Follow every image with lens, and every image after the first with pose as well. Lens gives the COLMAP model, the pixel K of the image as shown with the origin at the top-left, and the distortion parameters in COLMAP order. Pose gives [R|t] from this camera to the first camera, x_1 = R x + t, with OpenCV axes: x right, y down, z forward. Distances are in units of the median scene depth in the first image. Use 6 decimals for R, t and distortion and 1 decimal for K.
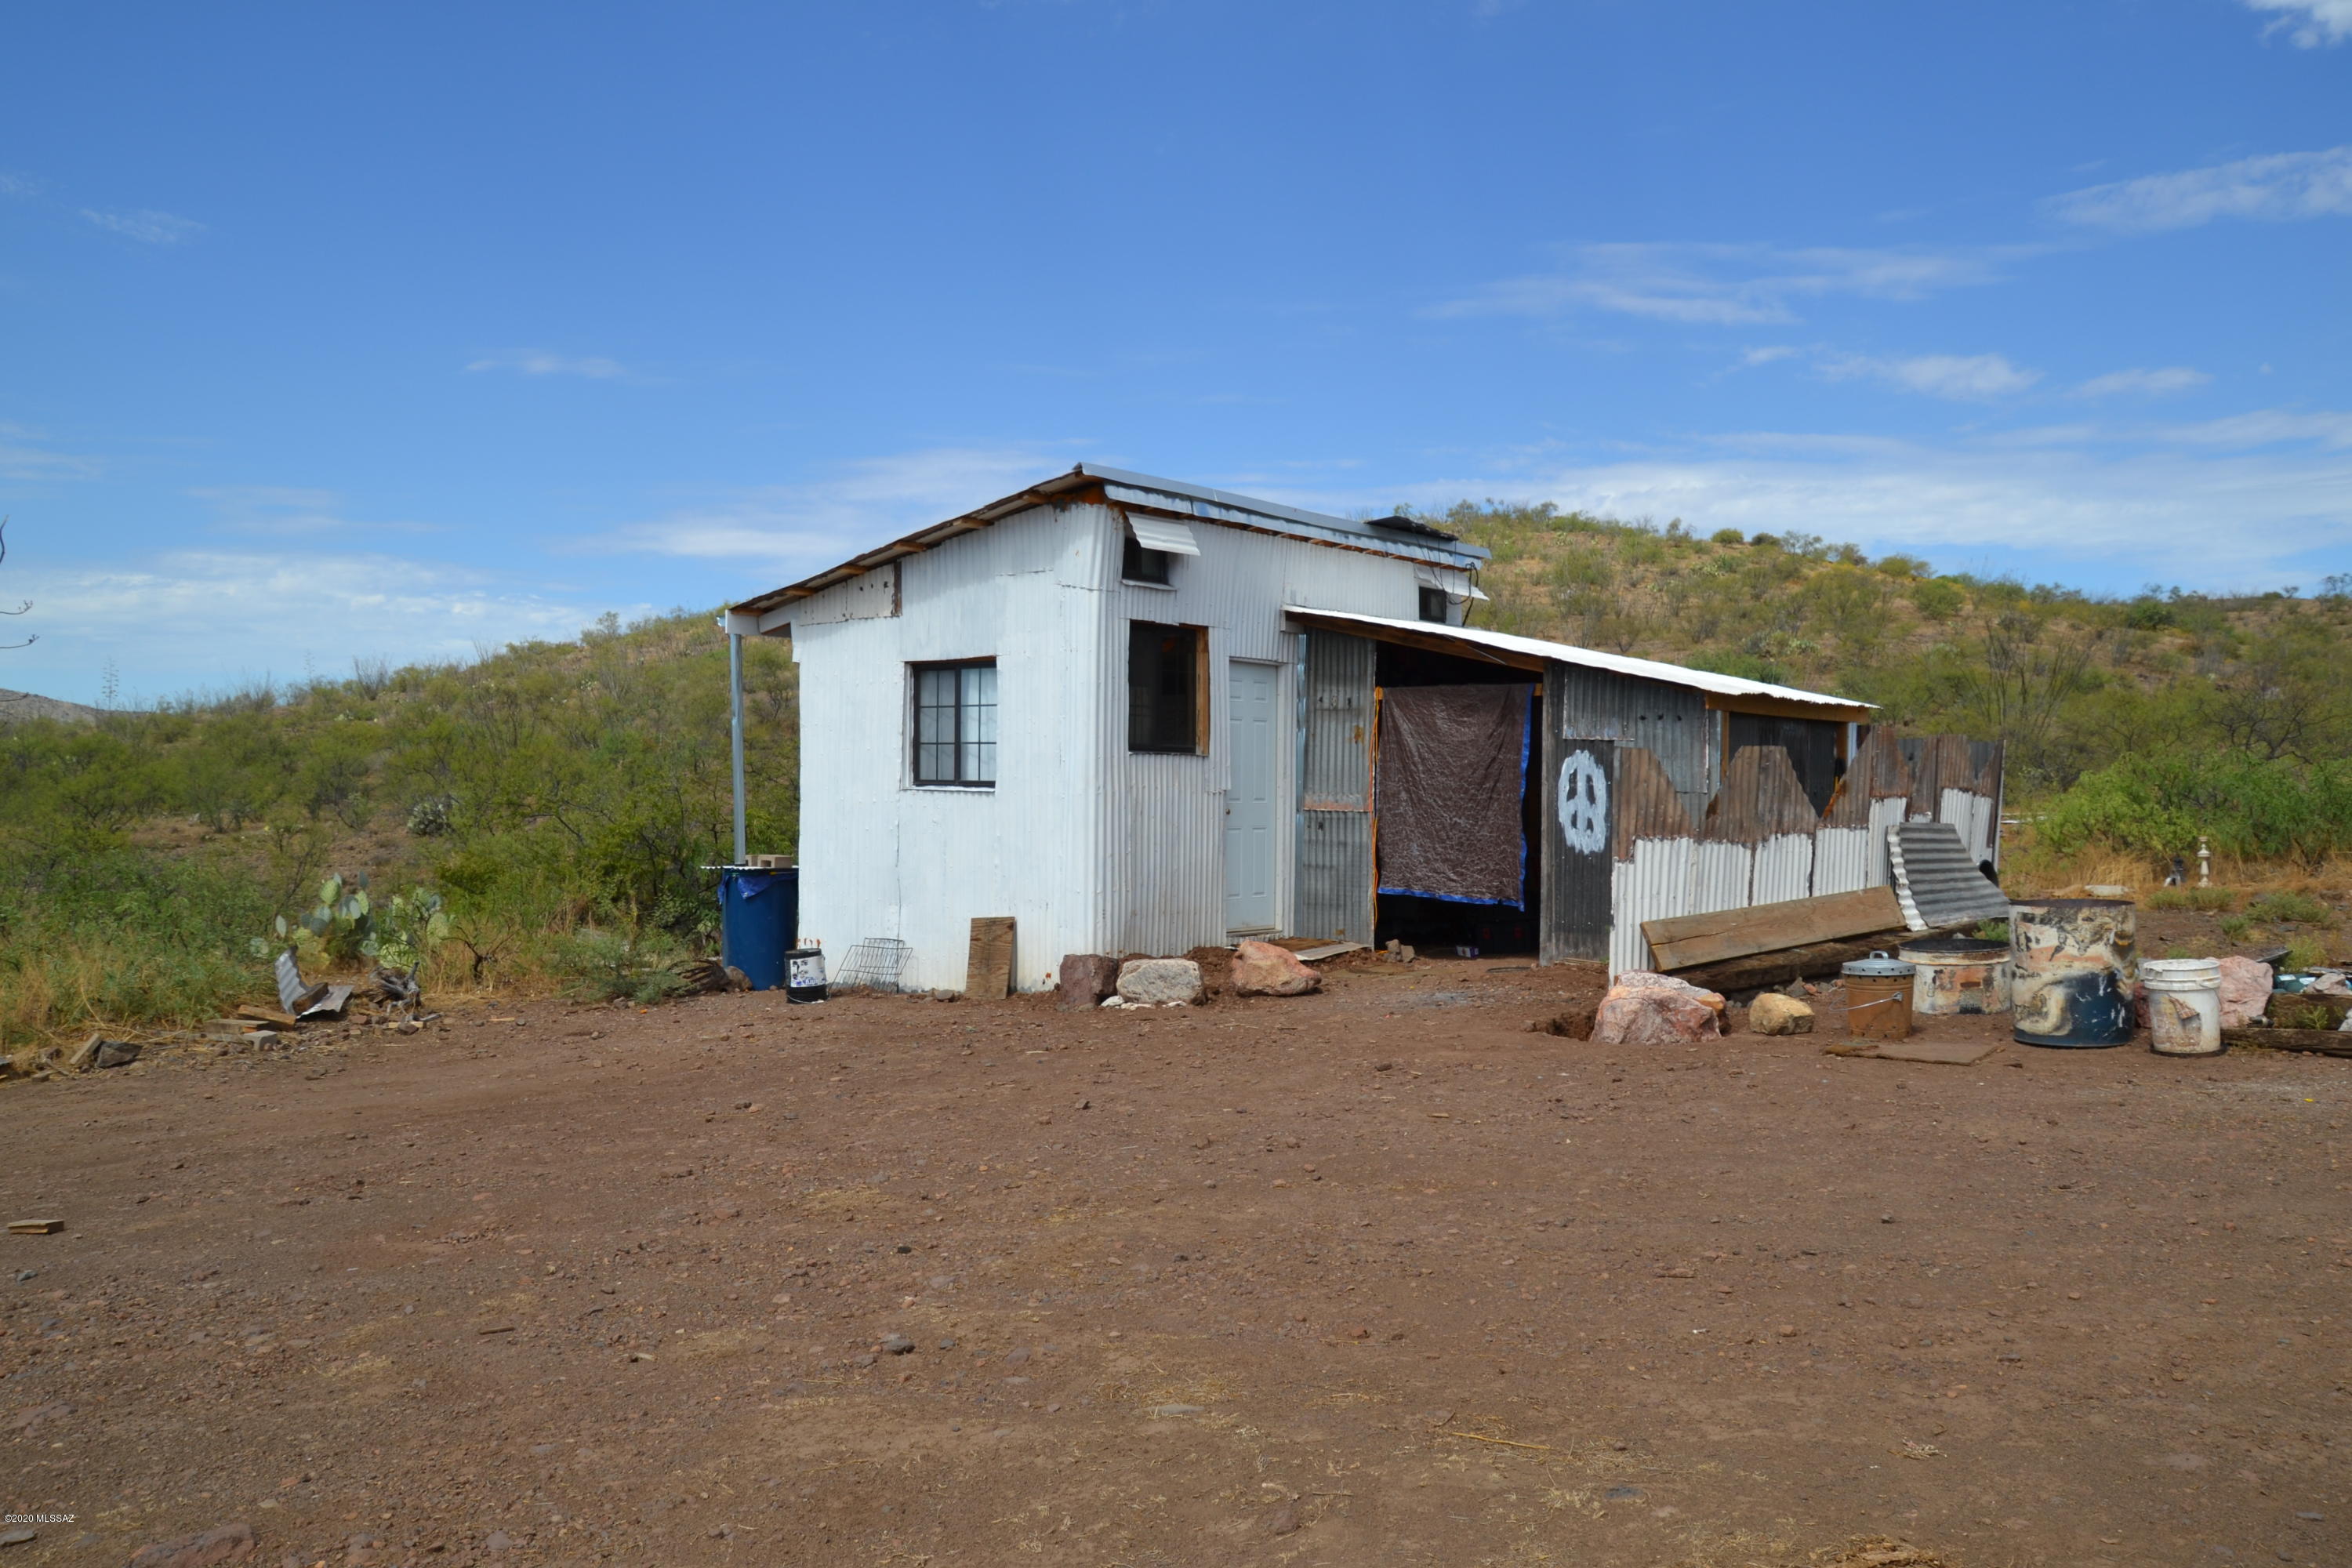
lens RADIAL K [[1878.5, 0, 1176.6], [0, 1878.5, 774.7], [0, 0, 1]] dist [-0.069088, 0.004257]
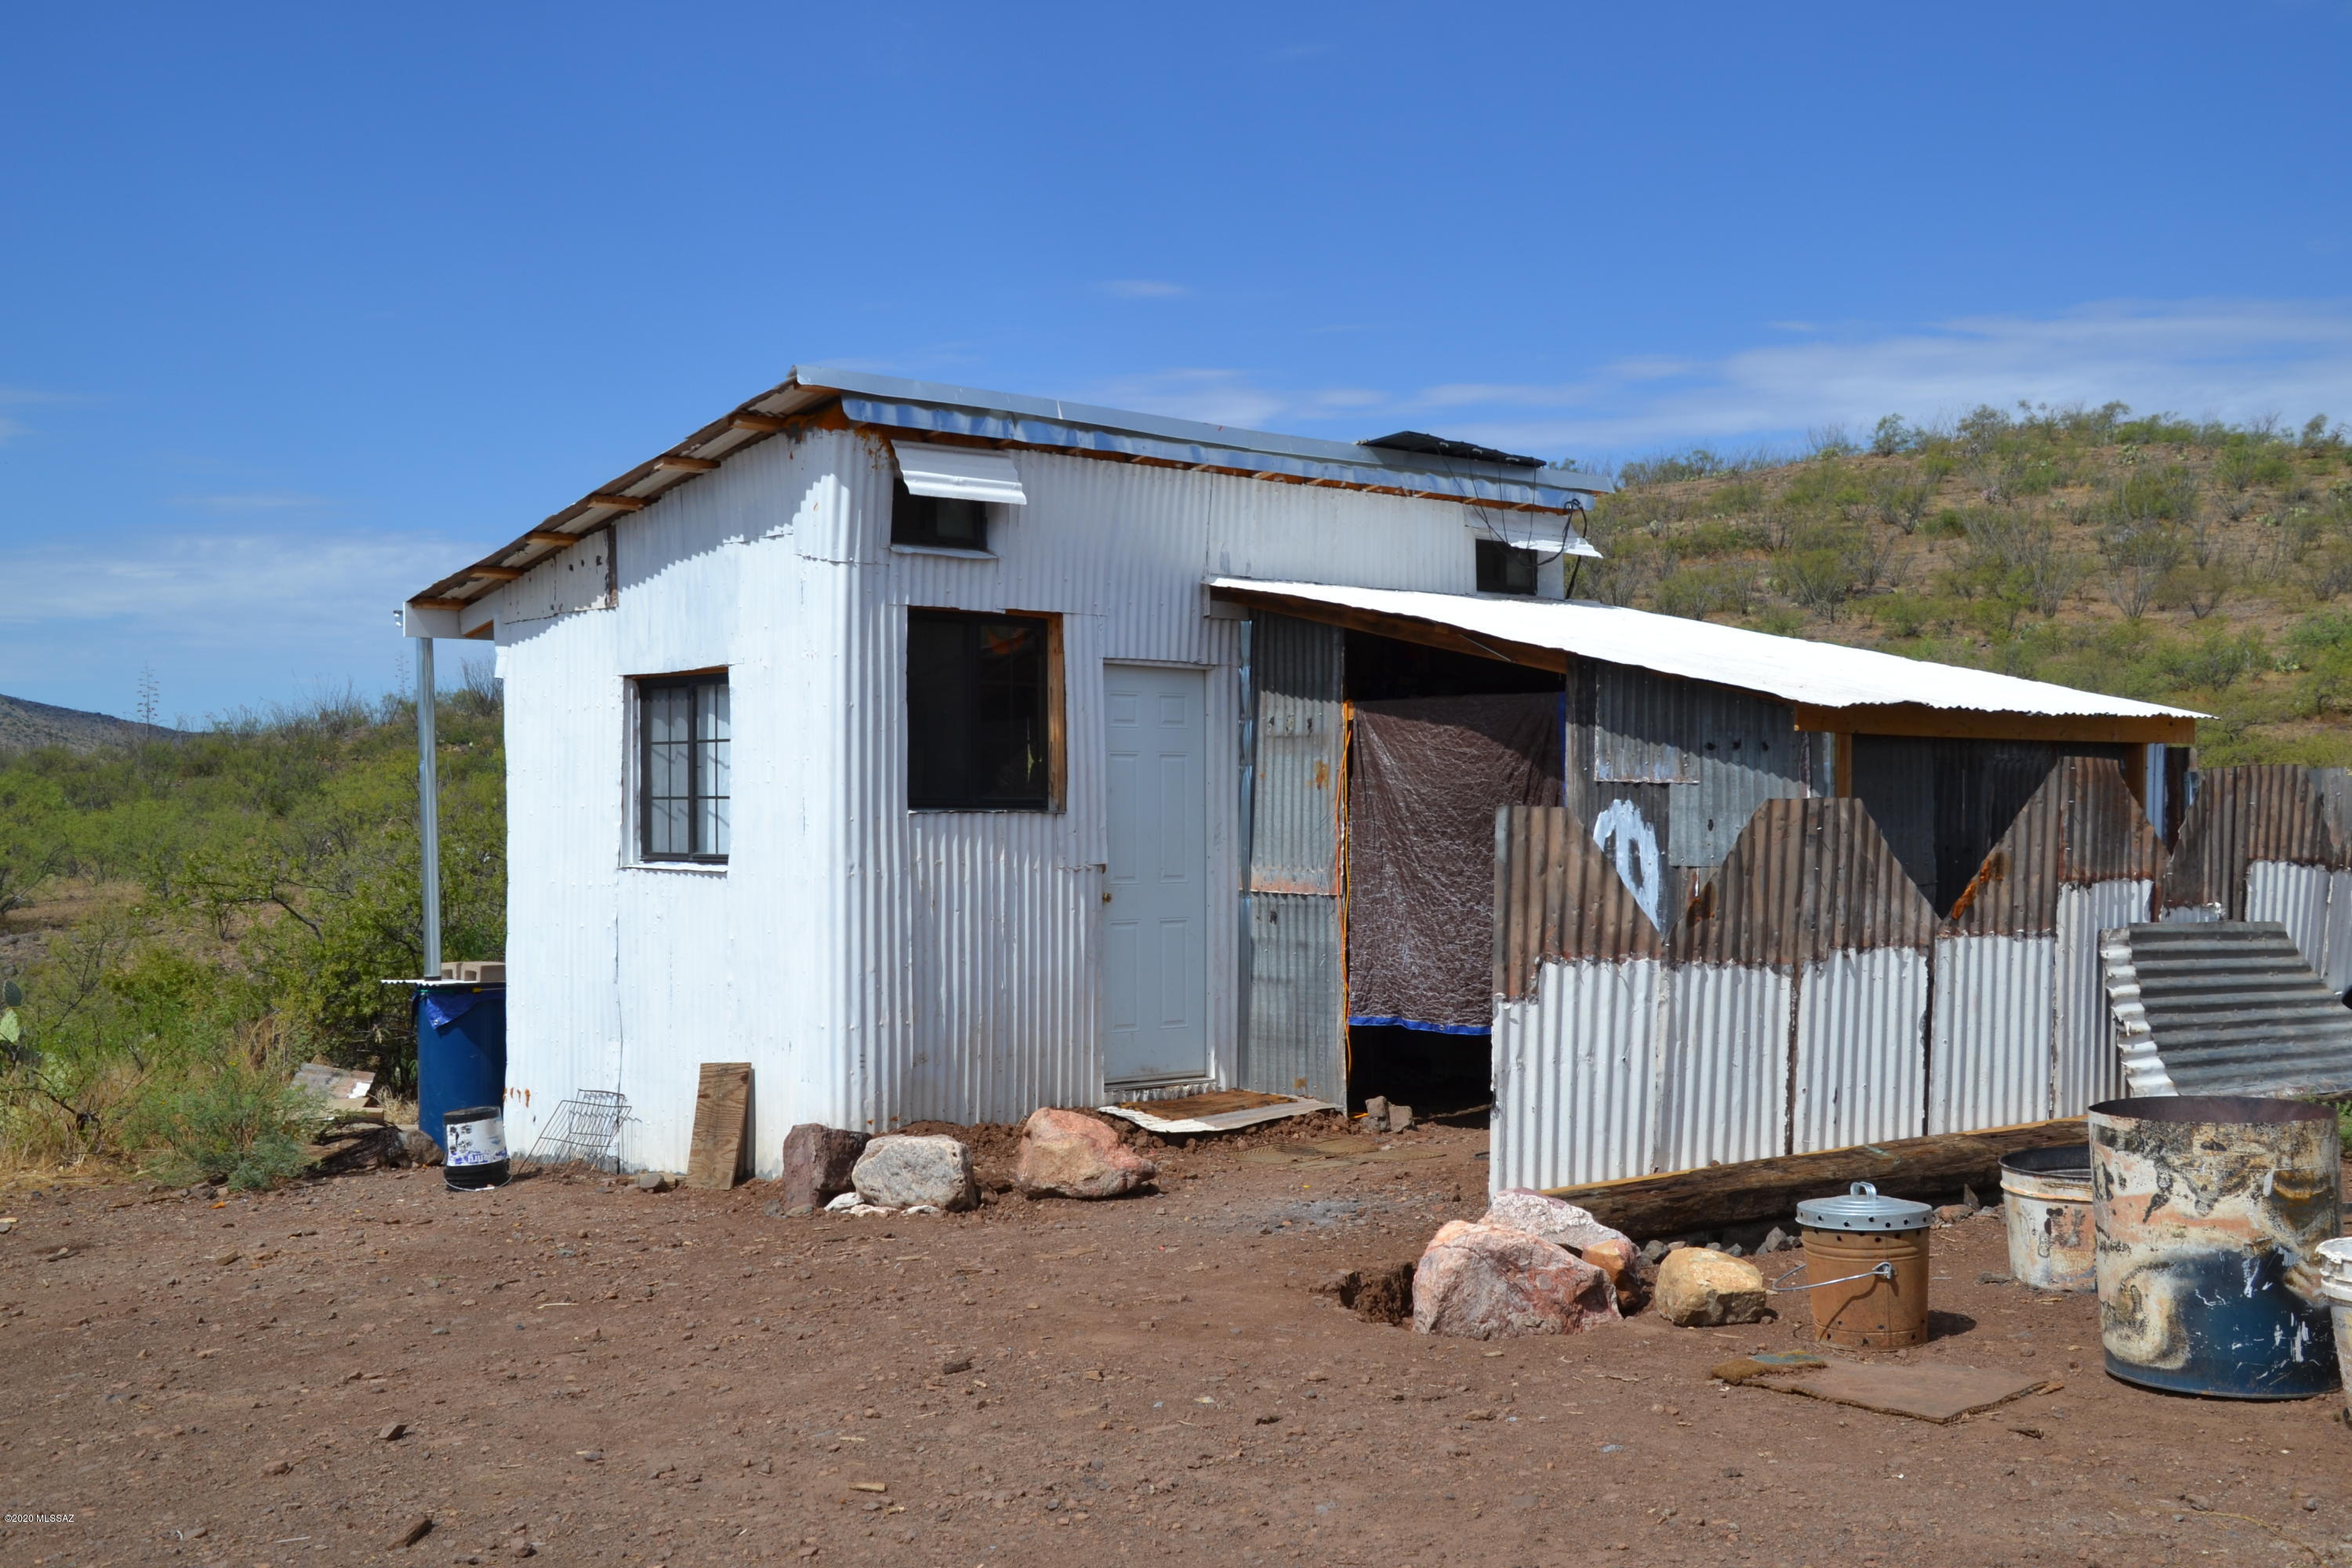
lens RADIAL K [[2516.5, 0, 1158.6], [0, 2516.5, 798.7], [0, 0, 1]] dist [0.101907, 0.000000]
pose [[0.984459, -0.011094, -0.175264, 0.209289], [0.010791, 0.999938, -0.002680, -0.012657], [0.175283, 0.000747, 0.984518, 0.154179]]
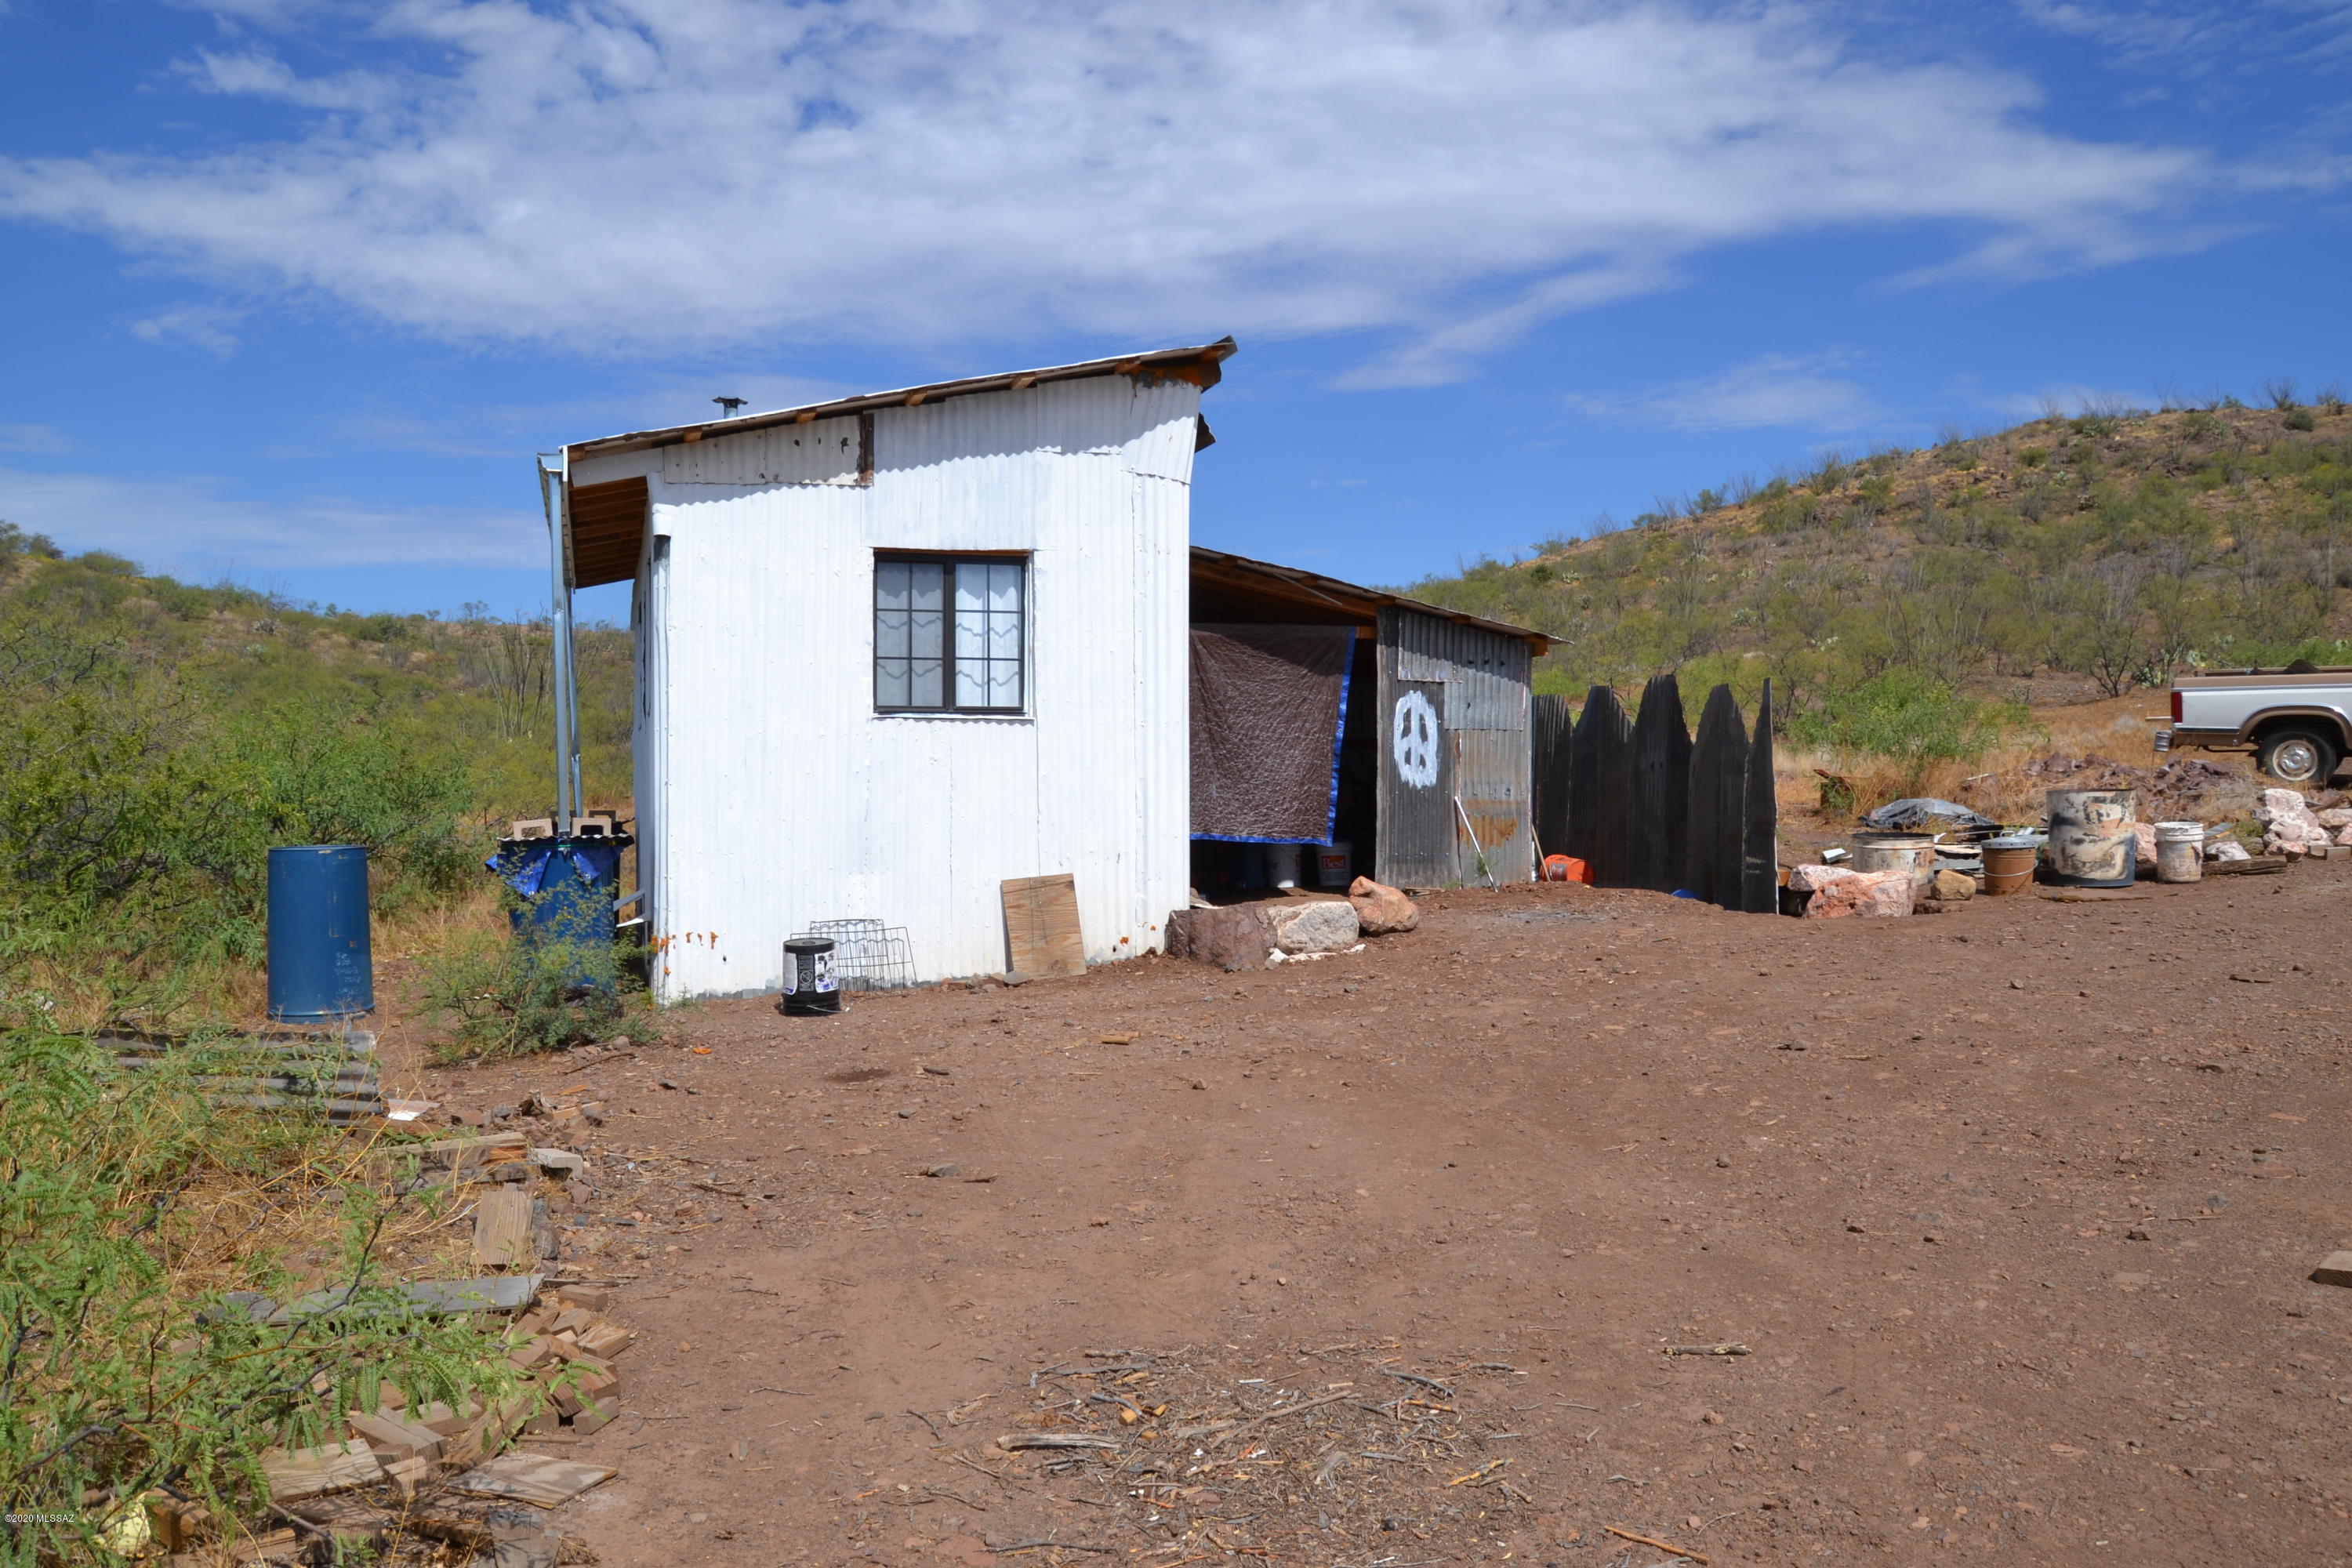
lens RADIAL K [[1878.5, 0, 1164.2], [0, 1878.5, 791.4], [0, 0, 1]] dist [-0.069088, 0.004257]
pose [[0.579718, -0.010981, 0.814743, -0.723802], [0.010519, 0.999927, 0.005992, 0.035684], [-0.814749, 0.005096, 0.579791, 0.493901]]
